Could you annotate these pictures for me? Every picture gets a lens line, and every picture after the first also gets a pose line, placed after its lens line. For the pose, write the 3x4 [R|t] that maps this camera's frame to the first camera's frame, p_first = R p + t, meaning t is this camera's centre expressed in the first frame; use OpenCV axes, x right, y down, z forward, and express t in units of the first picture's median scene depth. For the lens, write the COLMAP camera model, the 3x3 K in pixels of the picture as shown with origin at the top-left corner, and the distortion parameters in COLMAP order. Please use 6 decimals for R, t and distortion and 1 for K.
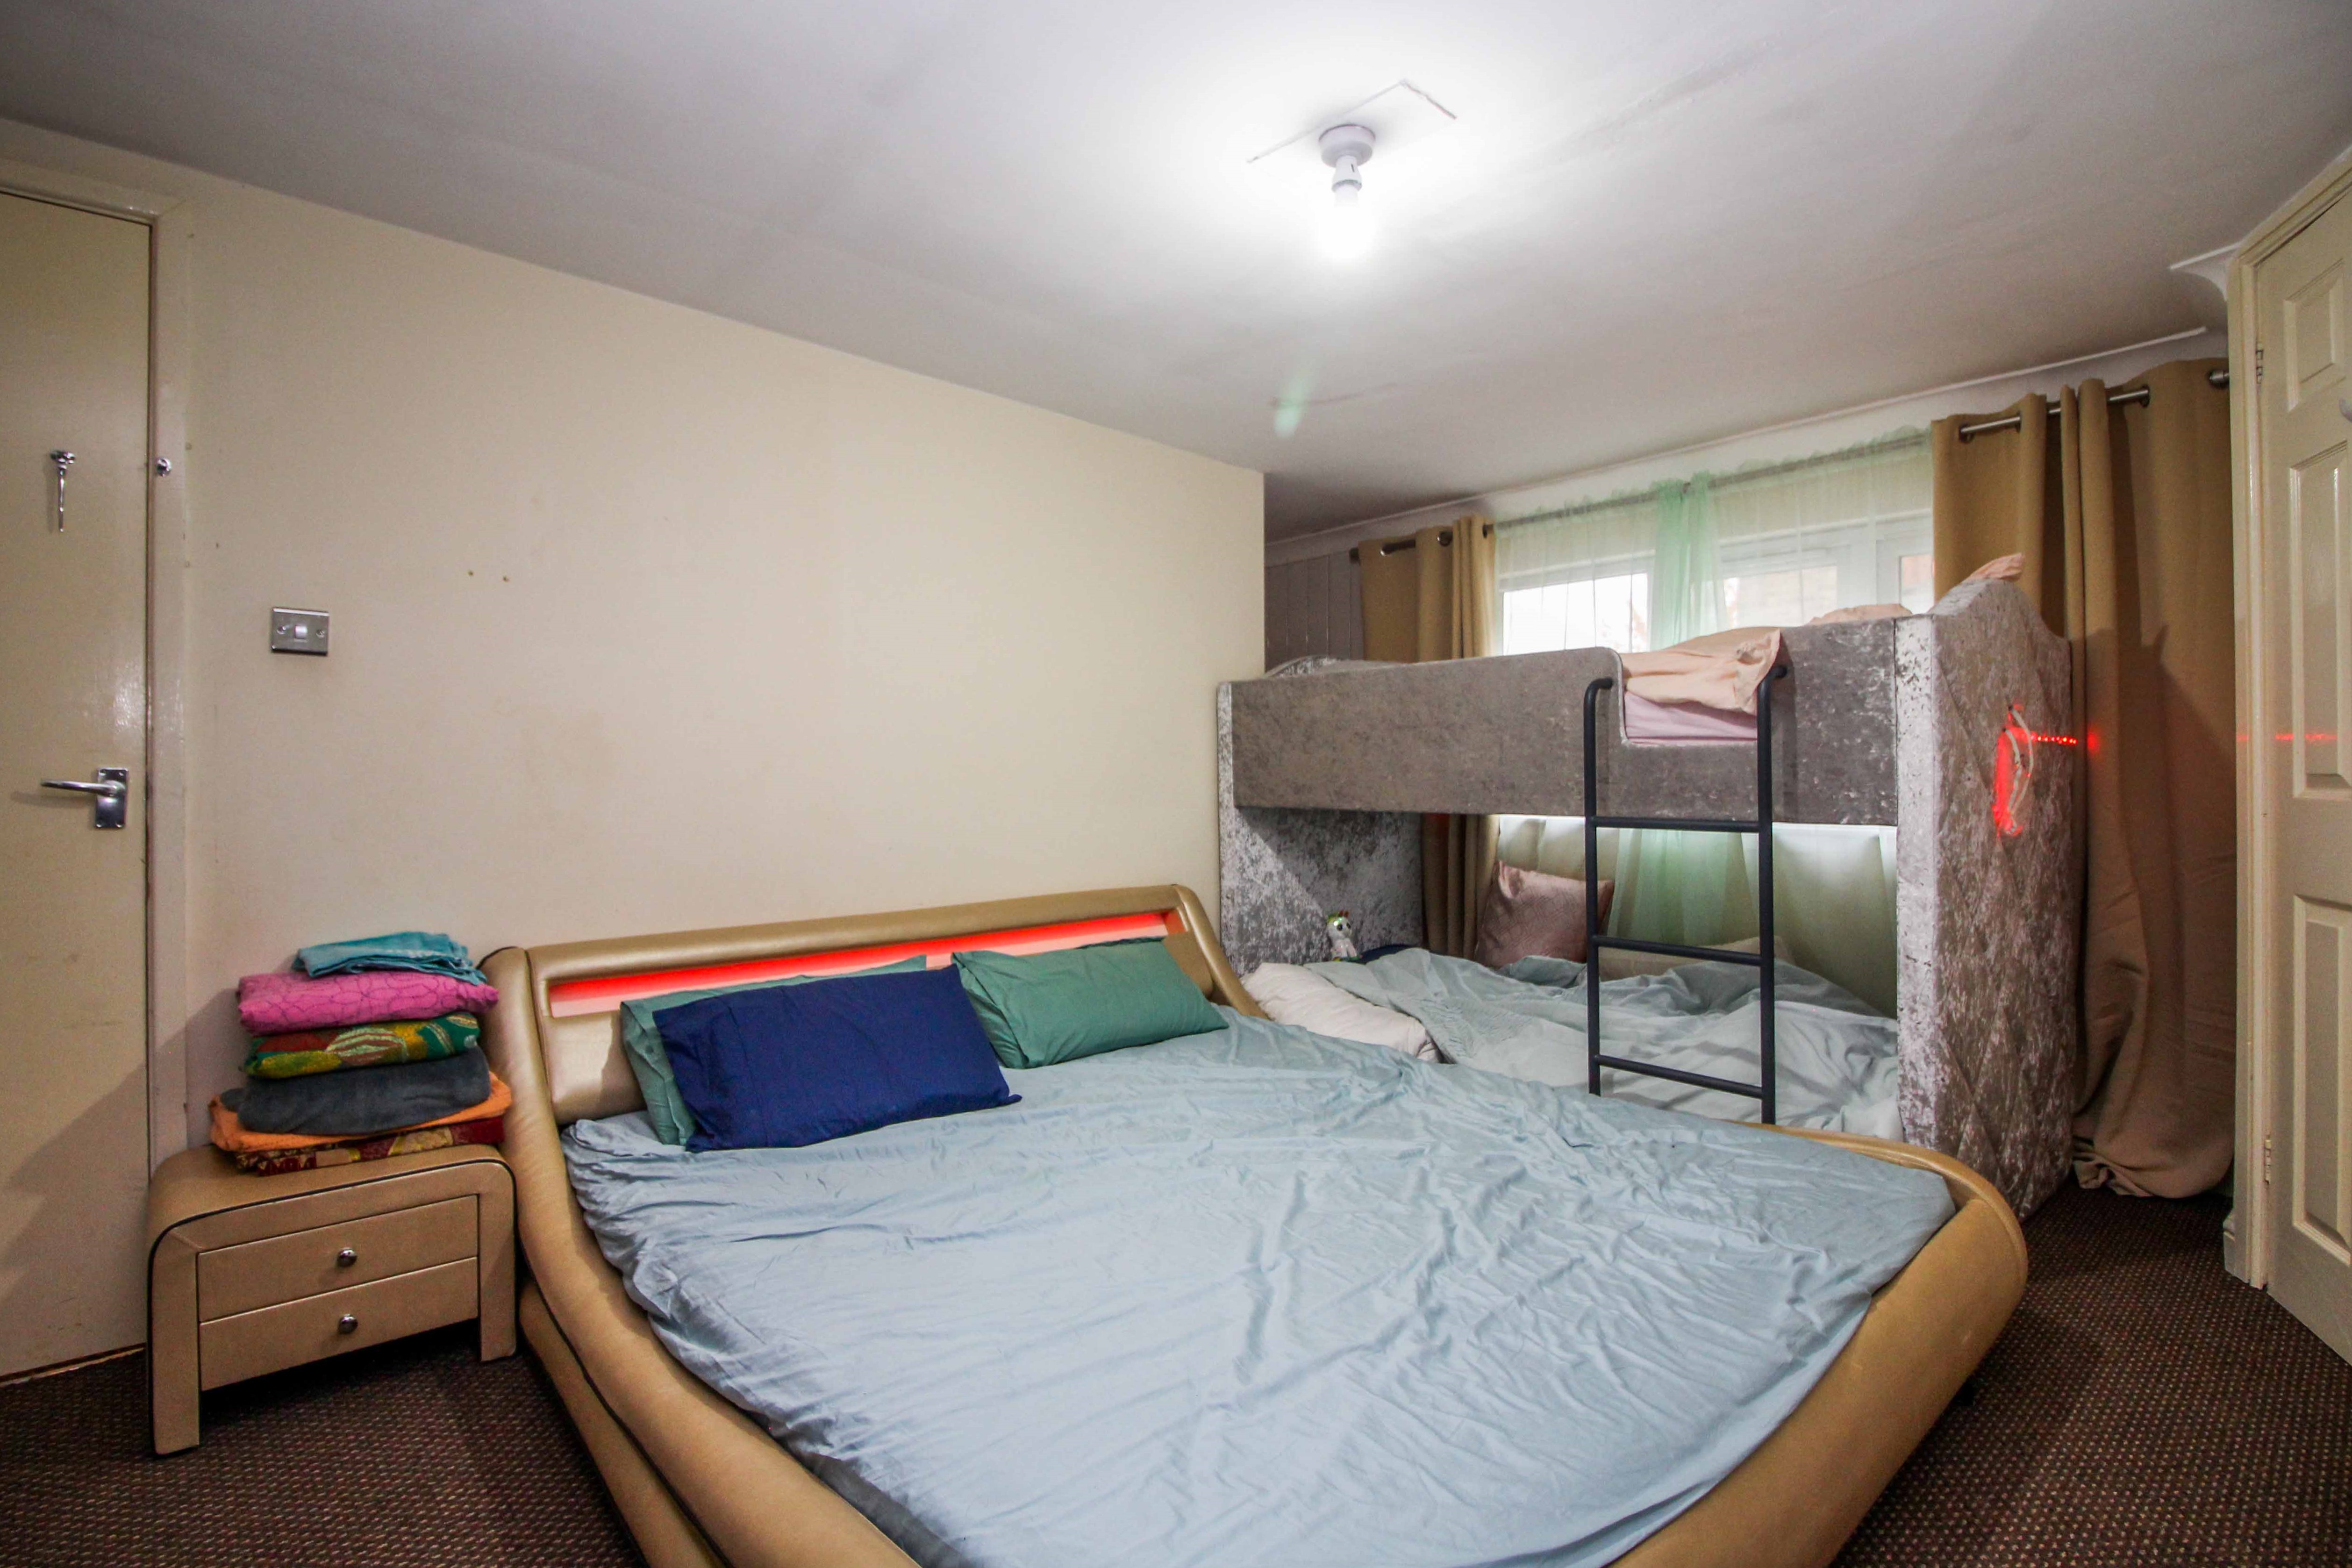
lens RADIAL K [[1105.0, 0, 1152.7], [0, 1105.0, 772.4], [0, 0, 1]] dist [0.000239, -0.000009]
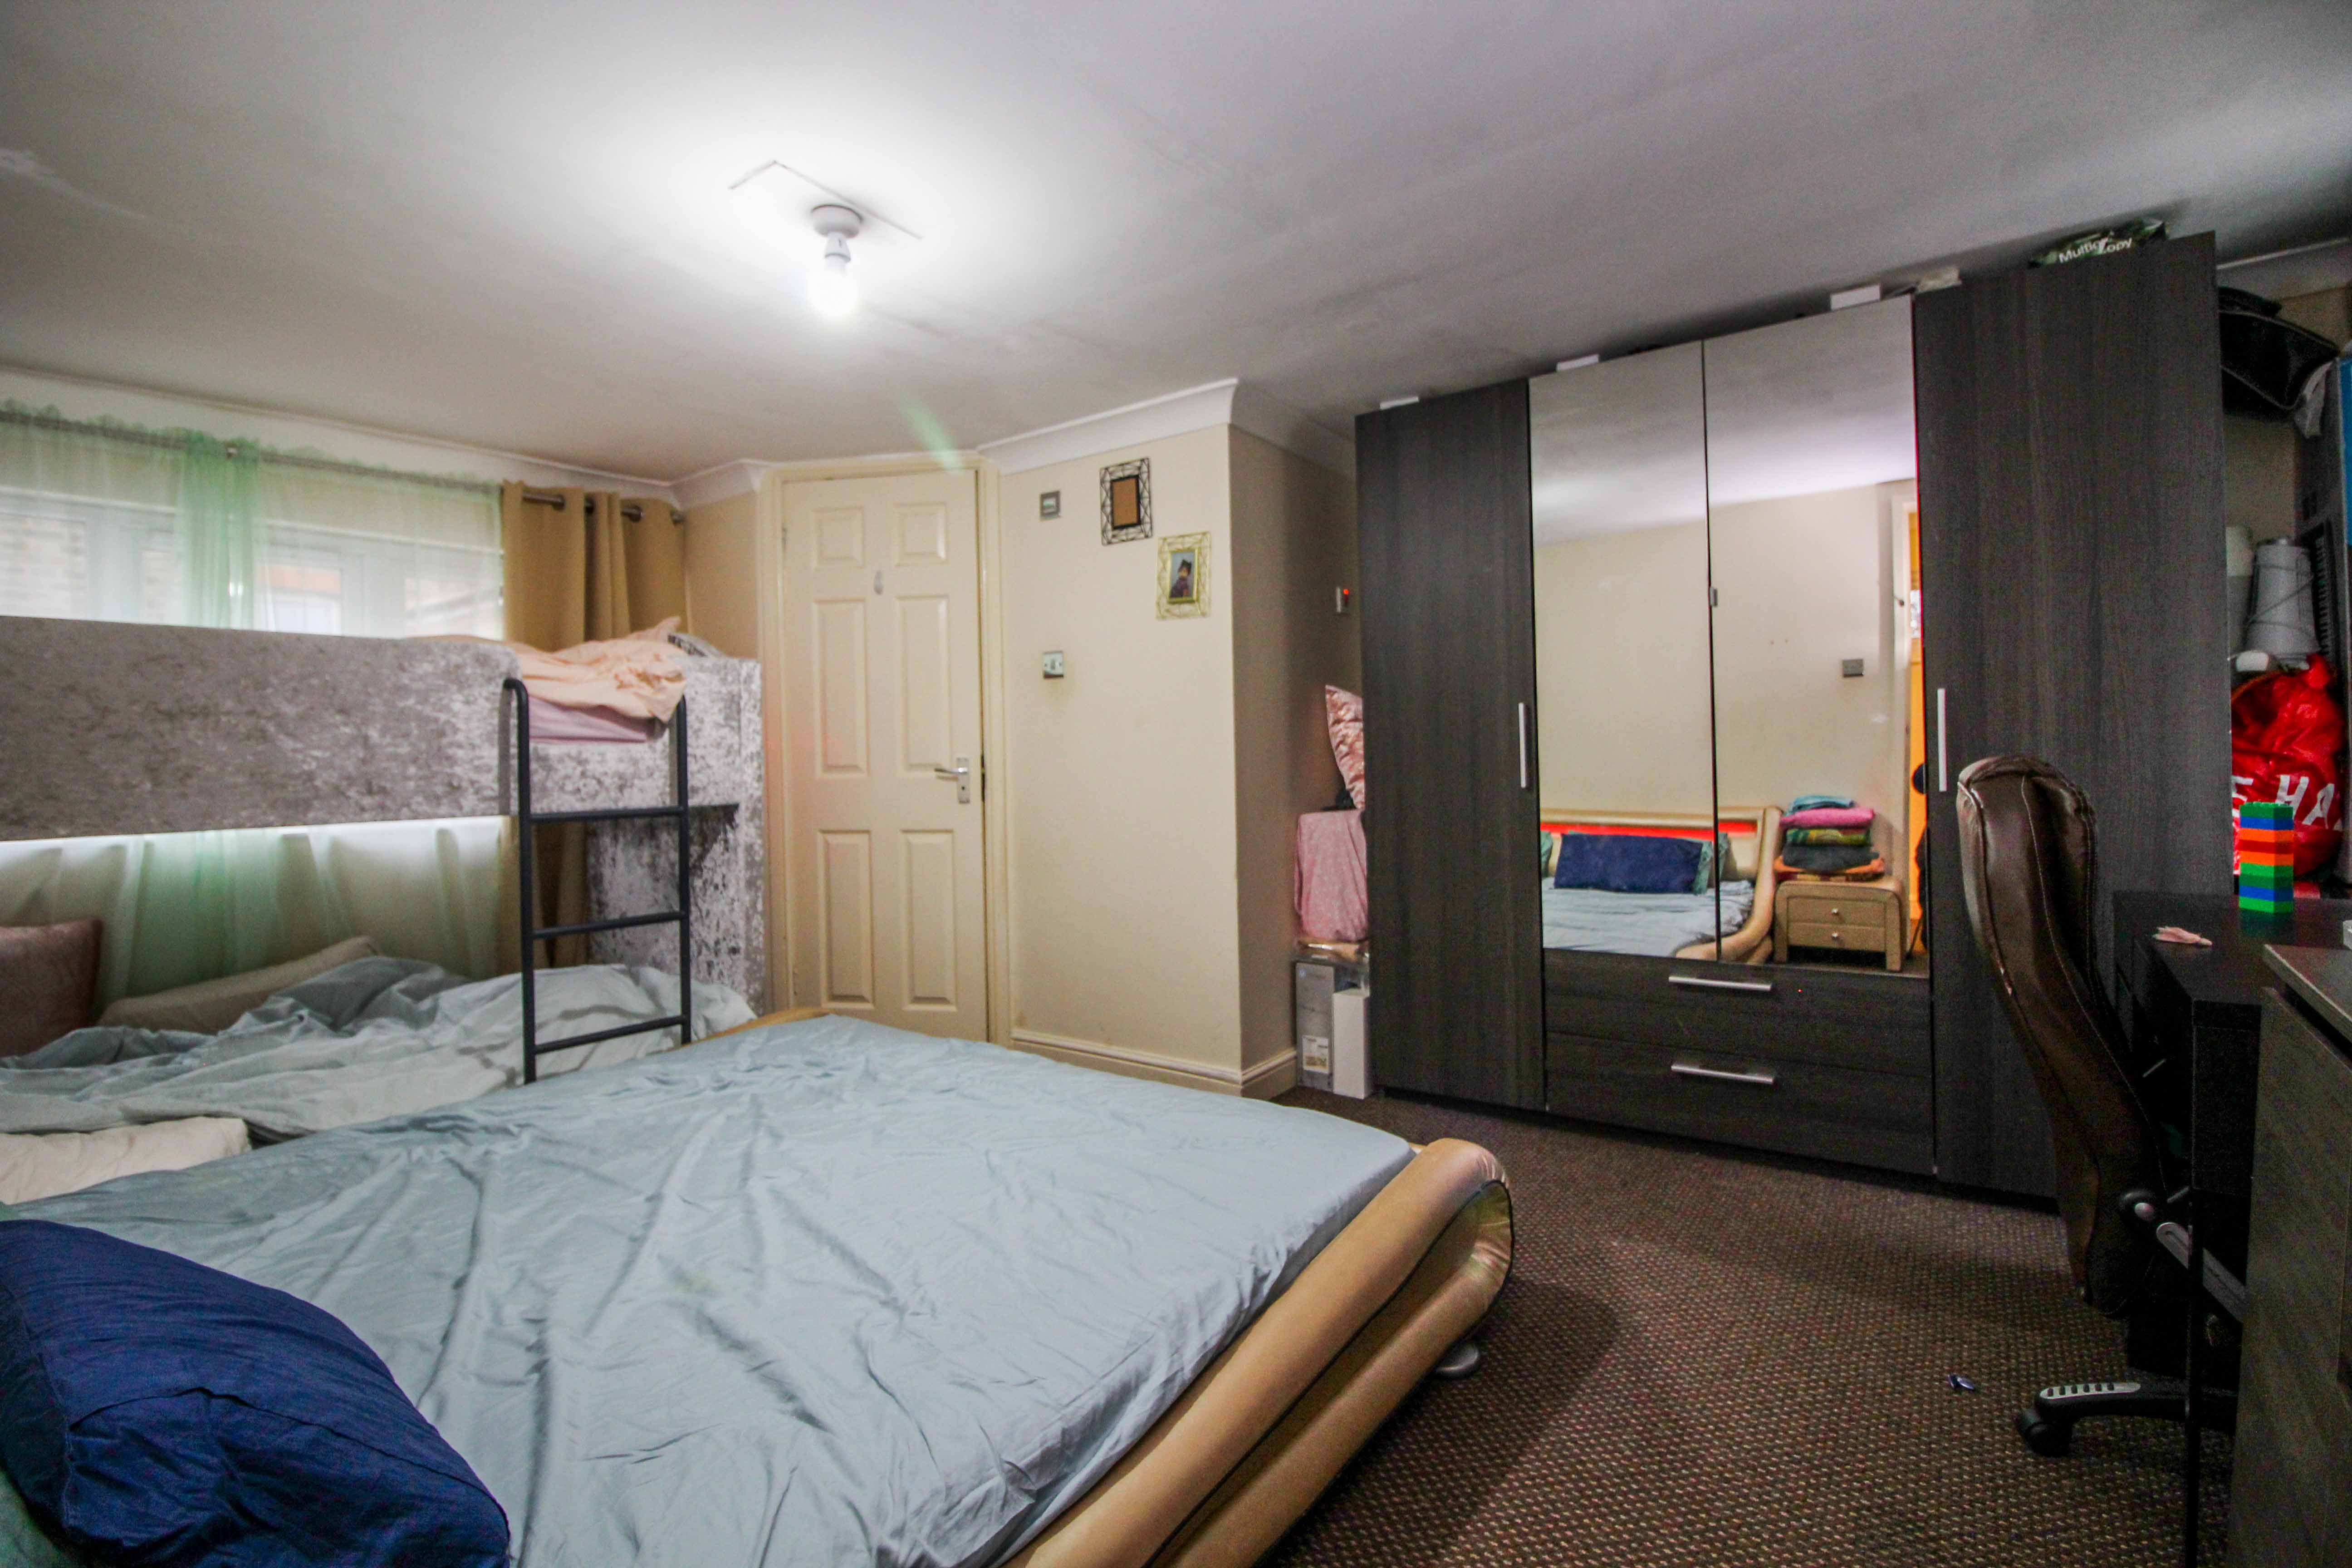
lens RADIAL K [[1105.0, 0, 1152.7], [0, 1105.0, 772.4], [0, 0, 1]] dist [0.000239, -0.000009]
pose [[-0.209676, -0.011489, 0.977703, -1.036686], [0.018078, 0.999714, 0.015625, -0.006582], [-0.977604, 0.020951, -0.209408, 0.940524]]
